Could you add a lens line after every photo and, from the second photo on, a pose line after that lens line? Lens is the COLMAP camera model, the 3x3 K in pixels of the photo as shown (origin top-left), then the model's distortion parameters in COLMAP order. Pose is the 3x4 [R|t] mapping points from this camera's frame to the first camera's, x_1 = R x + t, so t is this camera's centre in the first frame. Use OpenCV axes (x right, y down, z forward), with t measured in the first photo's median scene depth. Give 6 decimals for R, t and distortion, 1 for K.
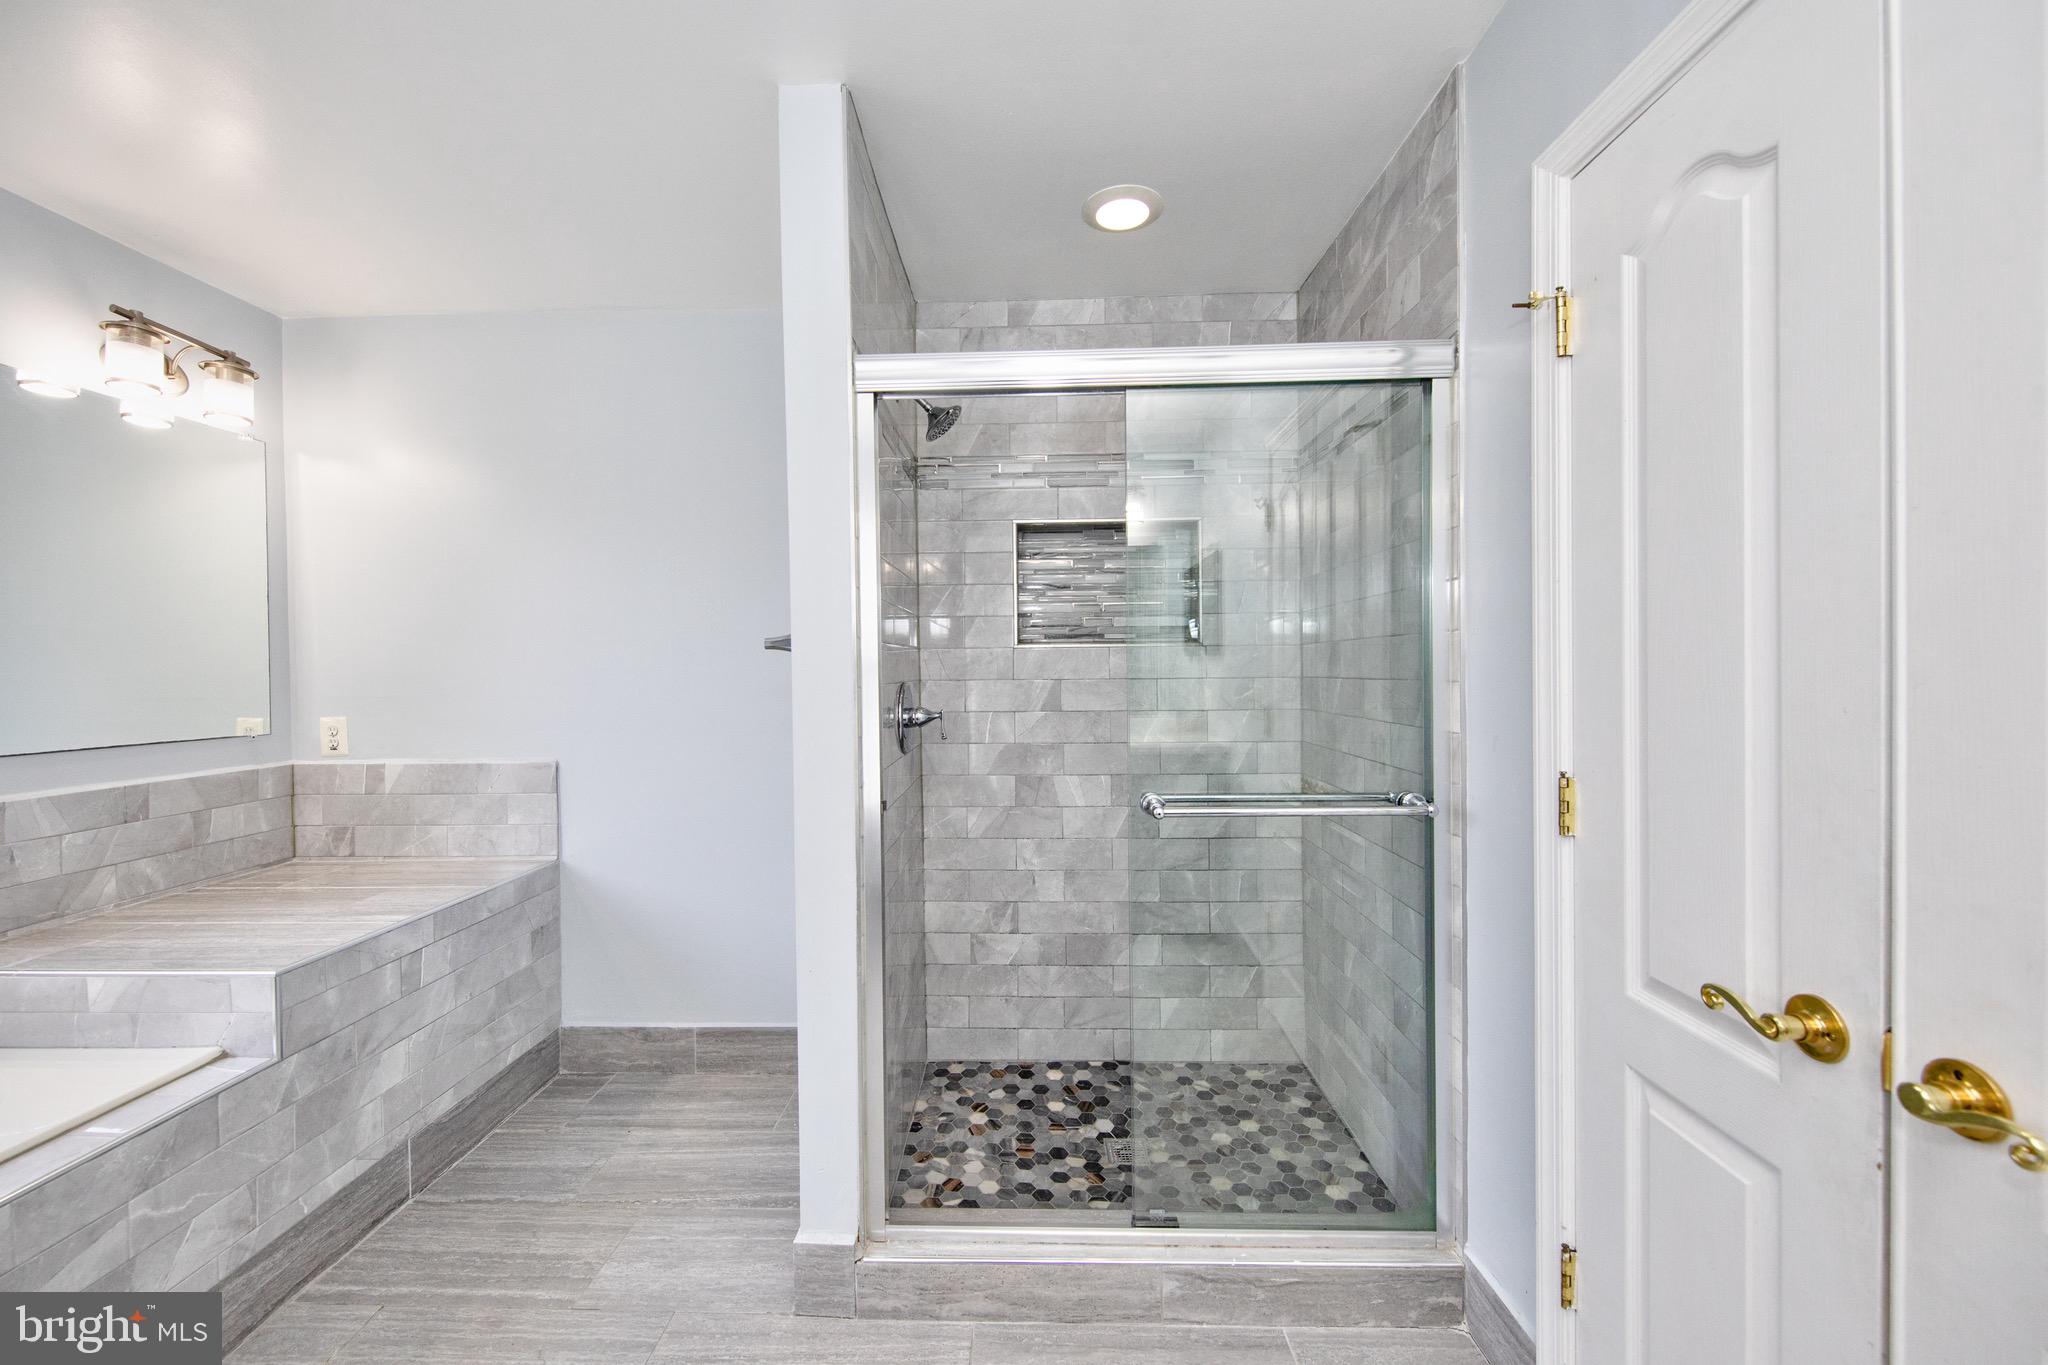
lens RADIAL K [[788.5, 0, 1014.8], [0, 788.5, 675.0], [0, 0, 1]] dist [0.014907, -0.007184]
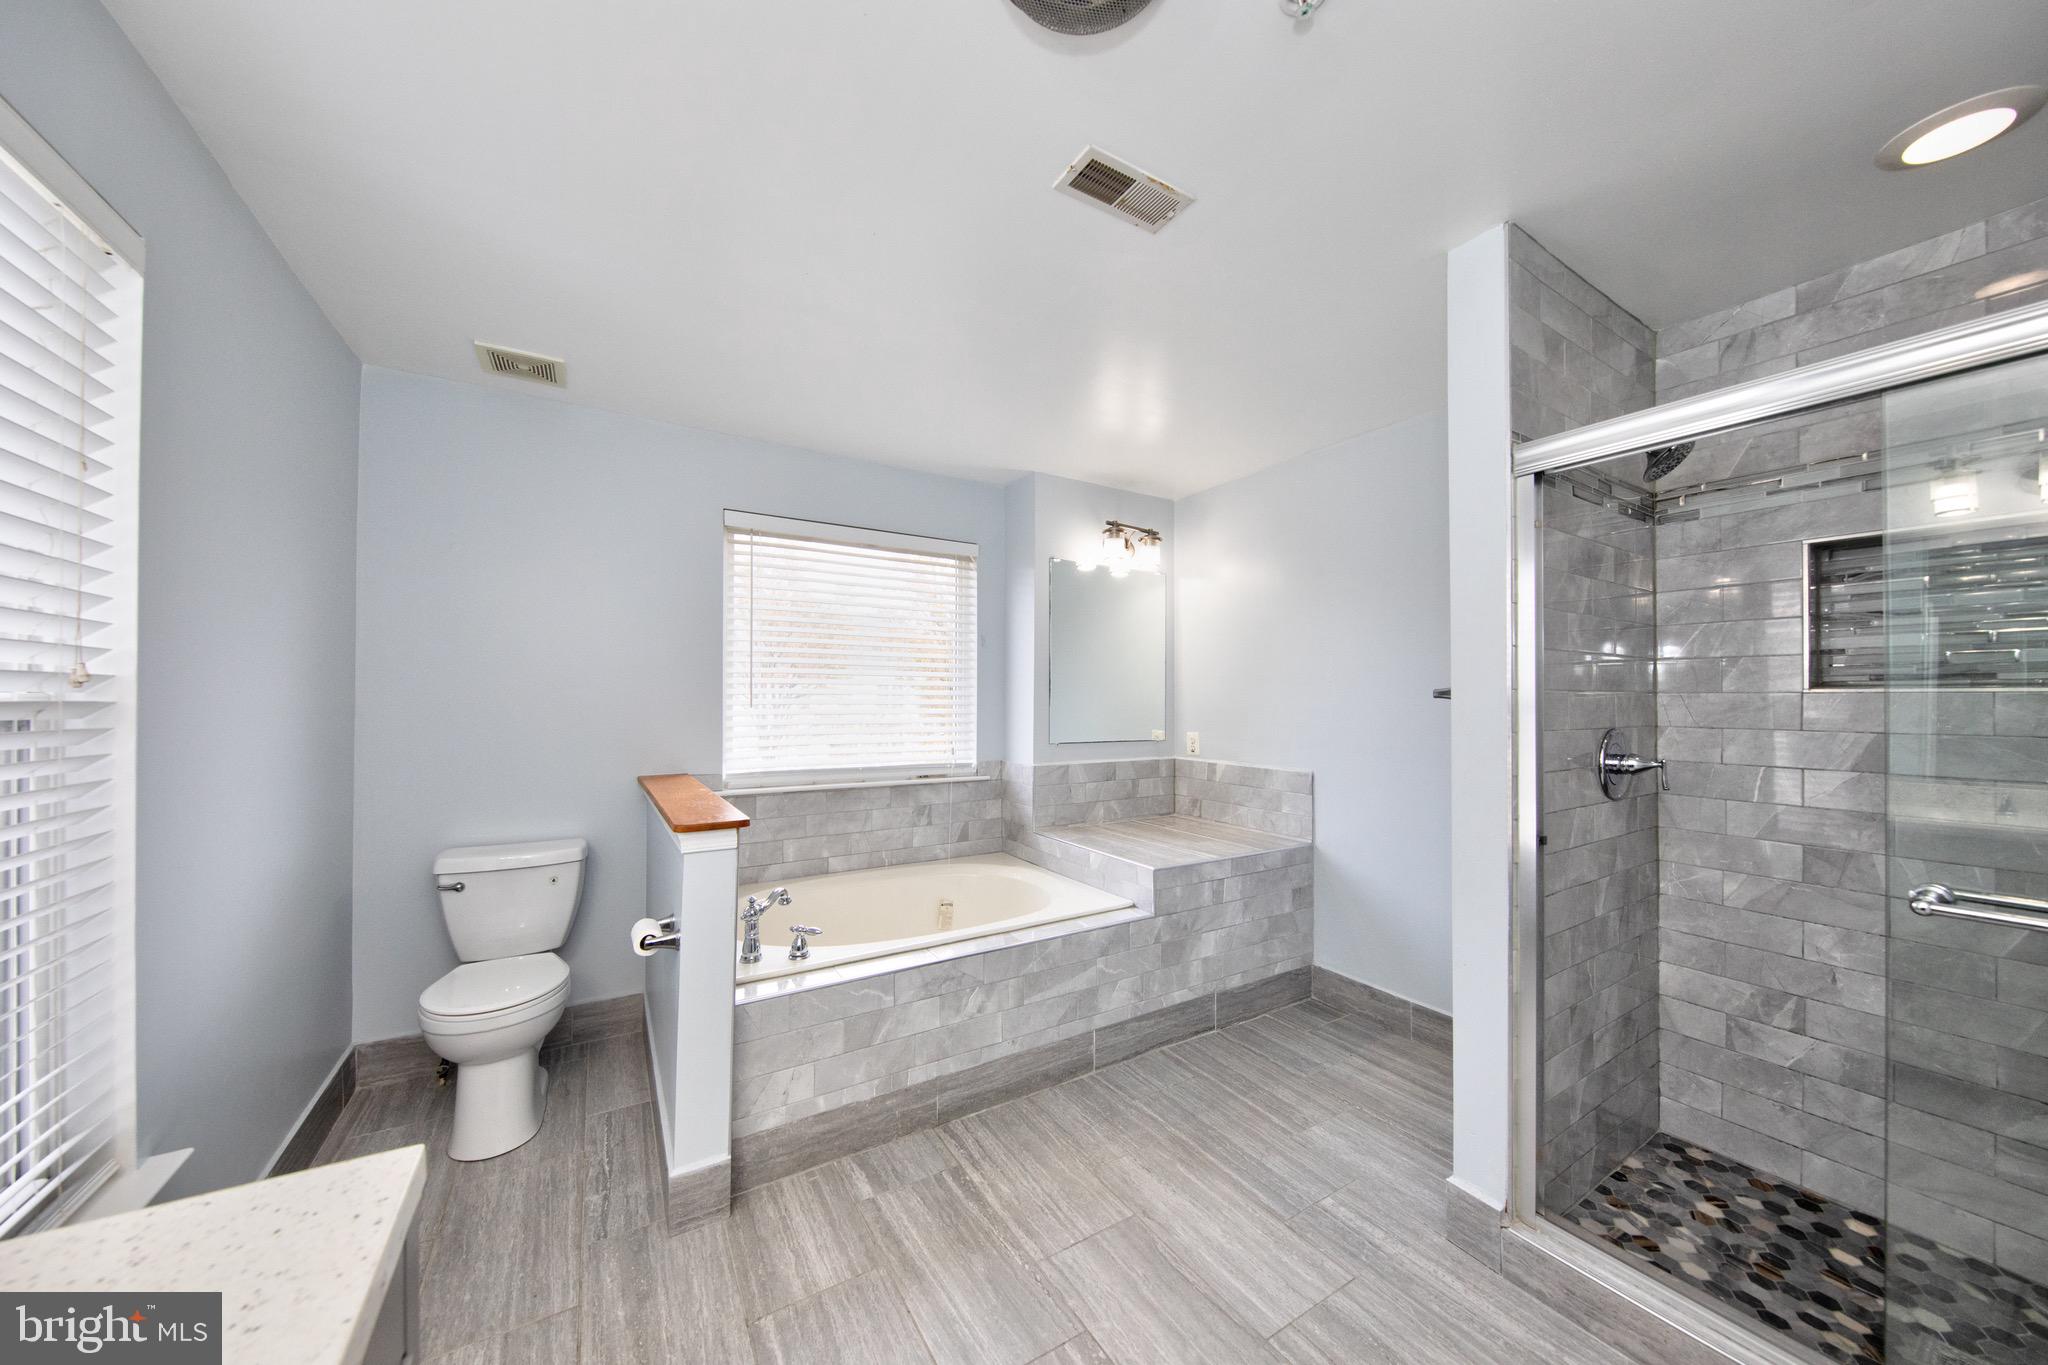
lens RADIAL K [[693.0, 0, 1015.3], [0, 693.0, 692.9], [0, 0, 1]] dist [0.000450, -0.000107]
pose [[0.539329, 0.005017, -0.842080, 0.195935], [-0.019143, 0.999797, -0.006304, -0.015654], [0.841877, 0.019520, 0.539316, -0.118639]]
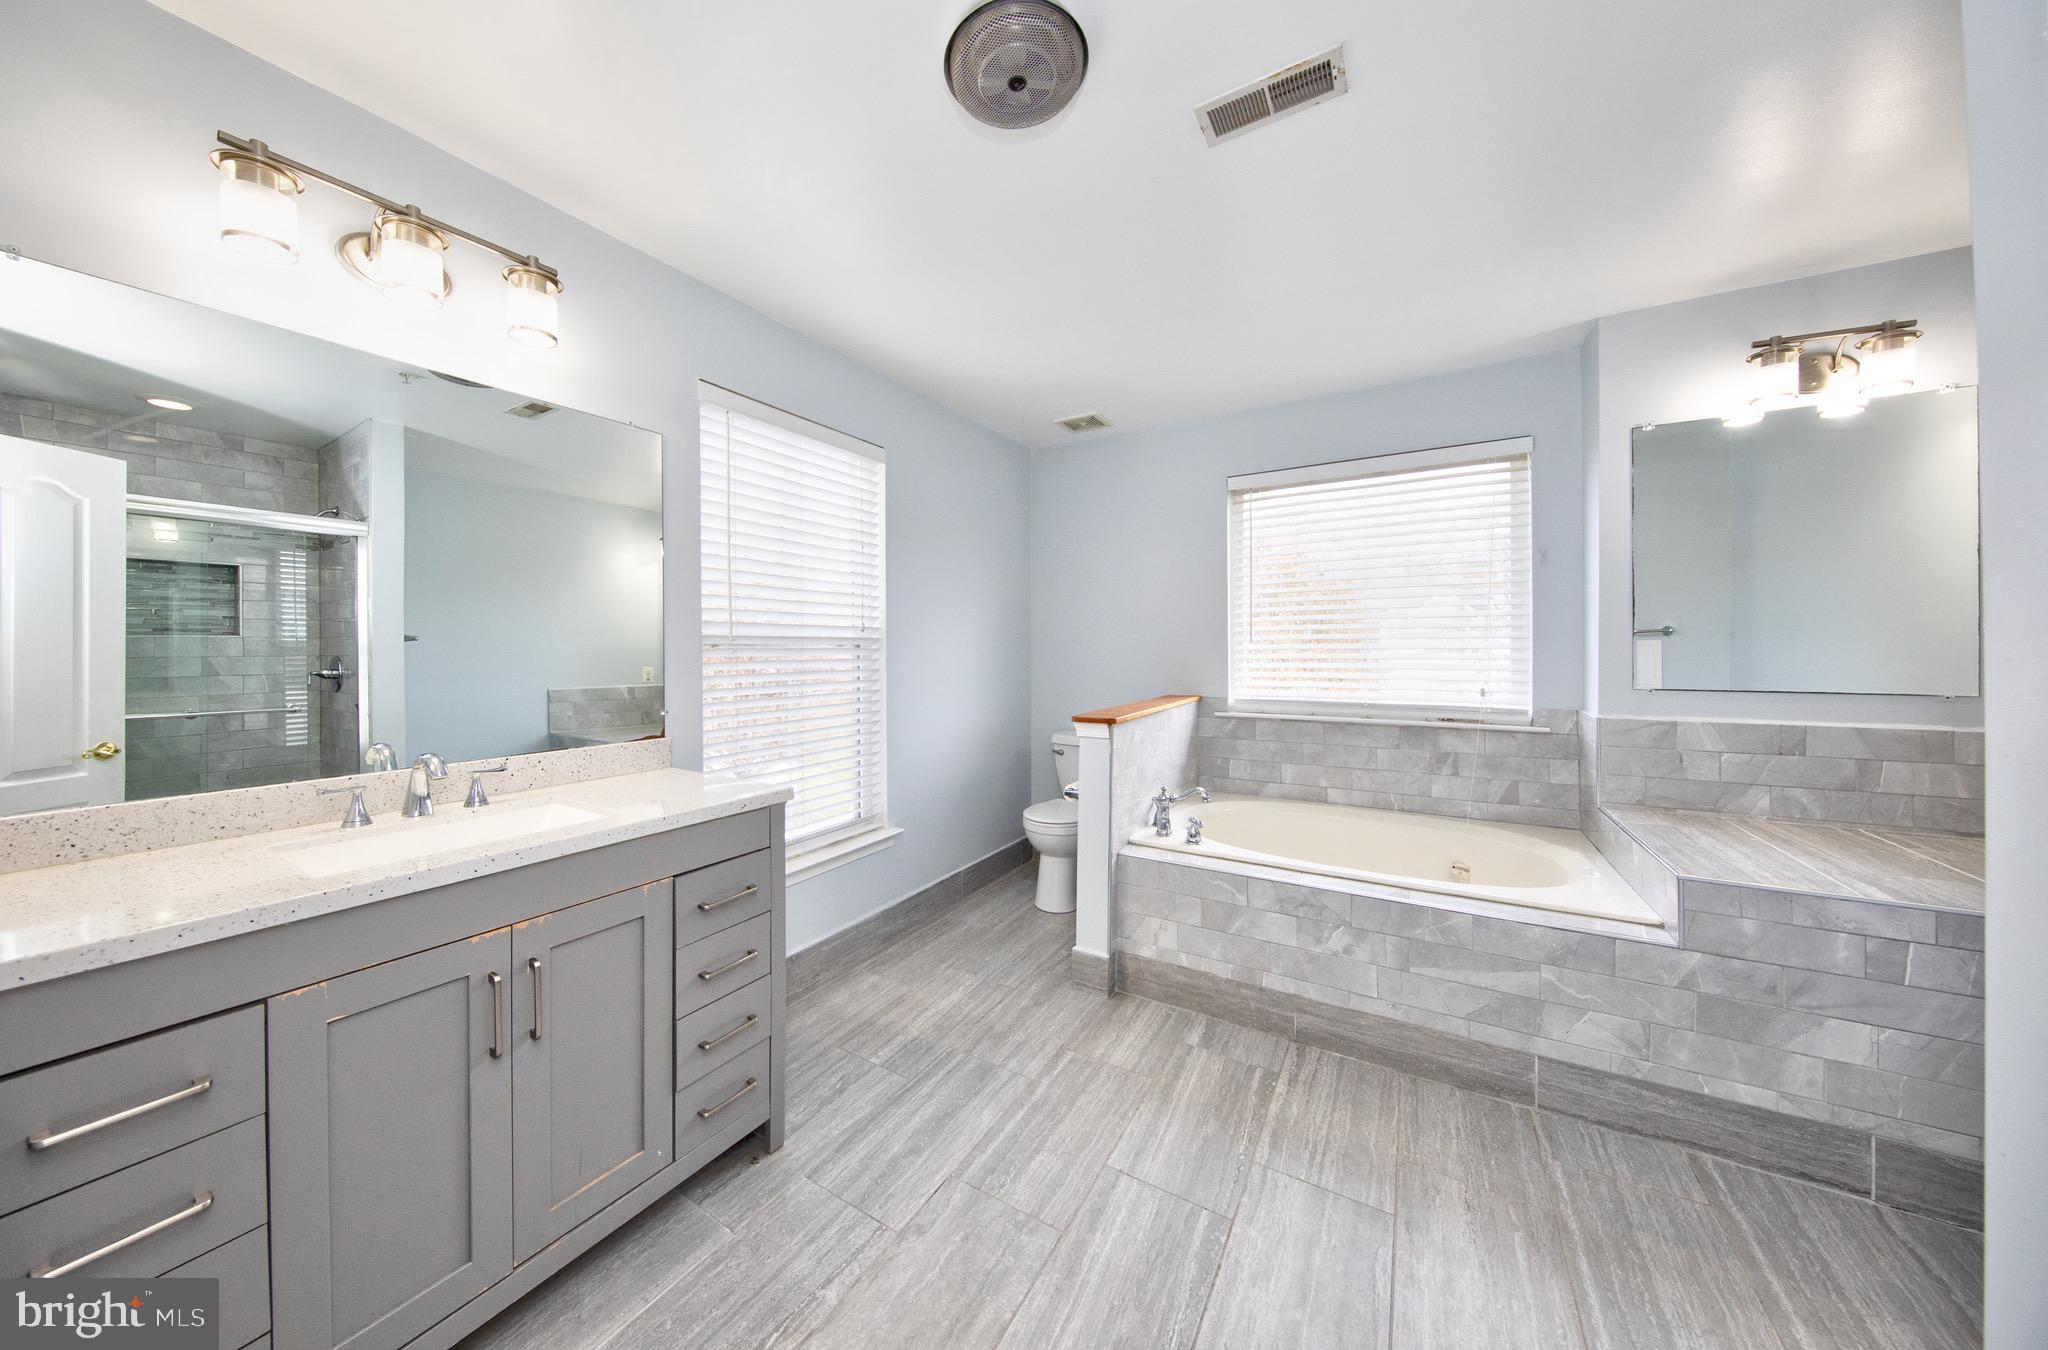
lens RADIAL K [[664.2, 0, 984.1], [0, 664.2, 647.8], [0, 0, 1]] dist [-0.000092, -0.003864]
pose [[-0.521253, 0.011004, -0.853331, 0.375736], [0.001241, 0.999926, 0.012136, 0.006949], [0.853401, 0.005267, -0.521228, 0.463326]]
